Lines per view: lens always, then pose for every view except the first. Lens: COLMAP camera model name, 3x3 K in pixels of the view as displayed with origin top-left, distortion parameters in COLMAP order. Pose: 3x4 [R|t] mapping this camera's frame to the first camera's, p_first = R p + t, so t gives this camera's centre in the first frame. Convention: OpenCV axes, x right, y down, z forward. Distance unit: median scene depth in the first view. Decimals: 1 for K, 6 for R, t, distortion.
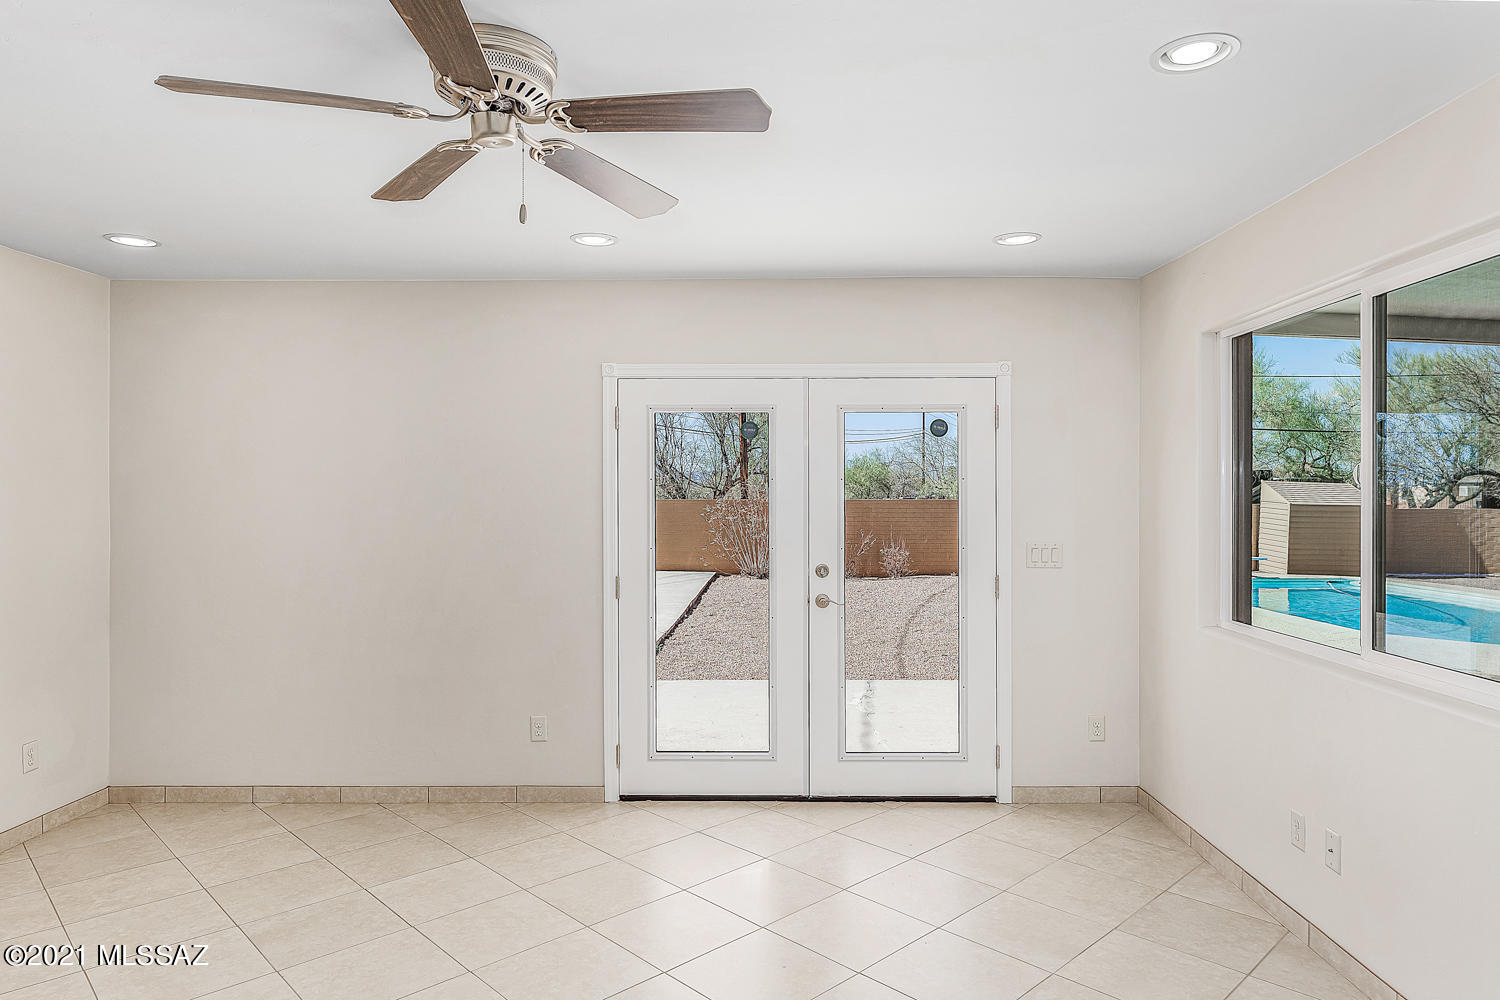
lens RADIAL K [[899.8, 0, 751.5], [0, 899.8, 501.0], [0, 0, 1]] dist [0.000263, -0.000953]
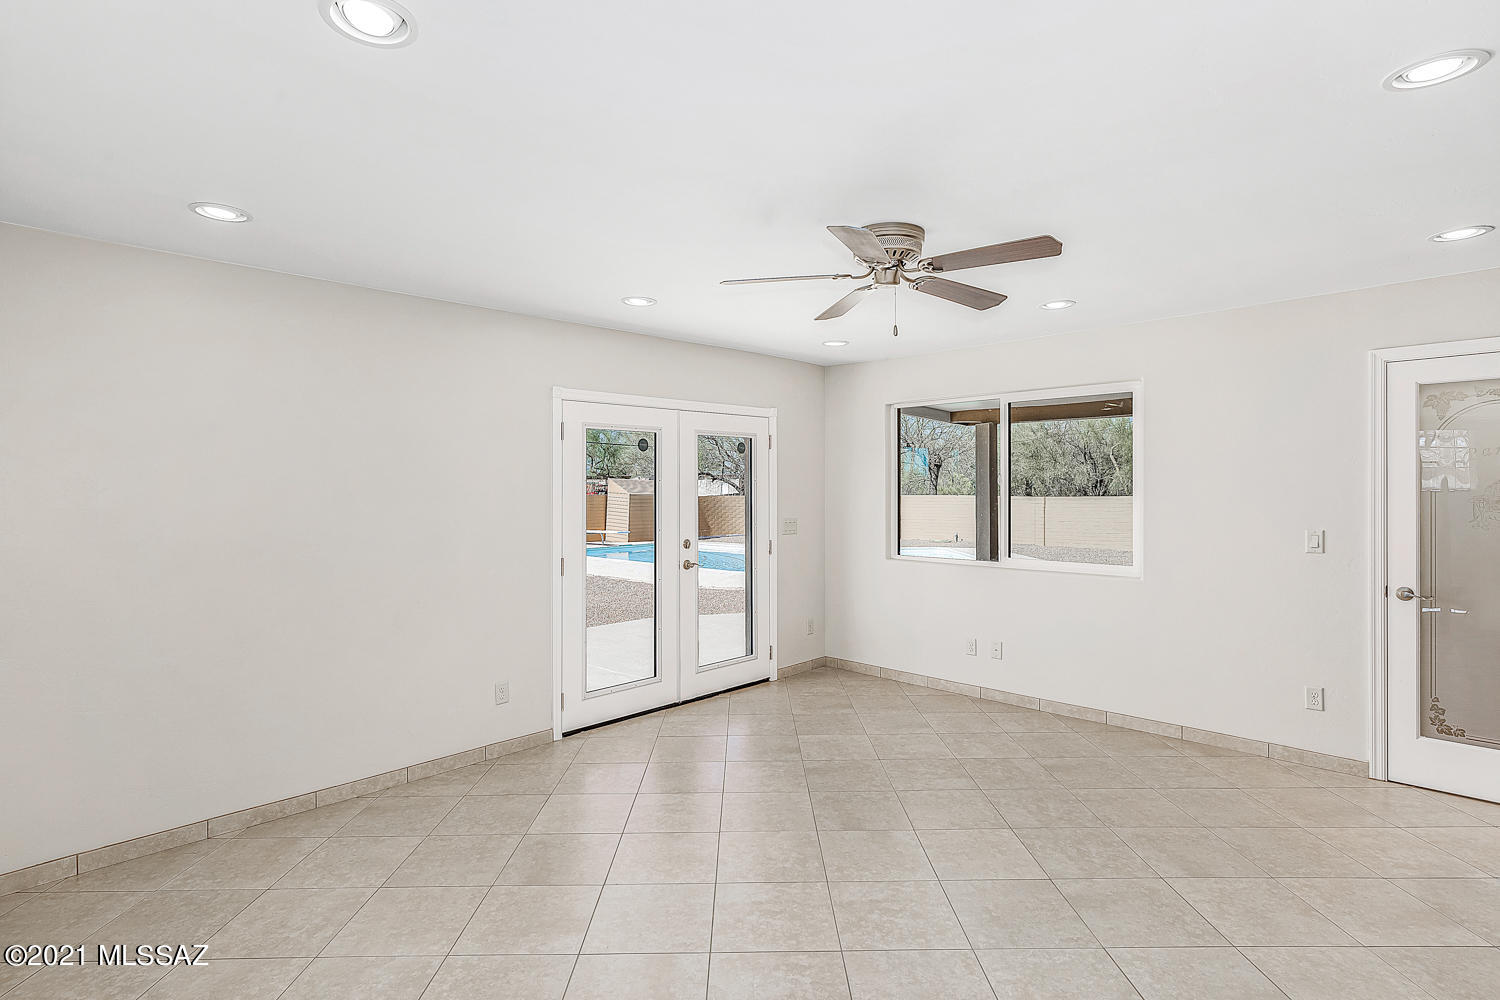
lens RADIAL K [[748.7, 0, 725.8], [0, 748.7, 485.5], [0, 0, 1]] dist [-0.003653, 0.000870]
pose [[0.707349, -0.001855, 0.706862, -0.724498], [0.009726, 0.999927, -0.007109, -0.006755], [-0.706798, 0.011904, 0.707315, 0.103975]]
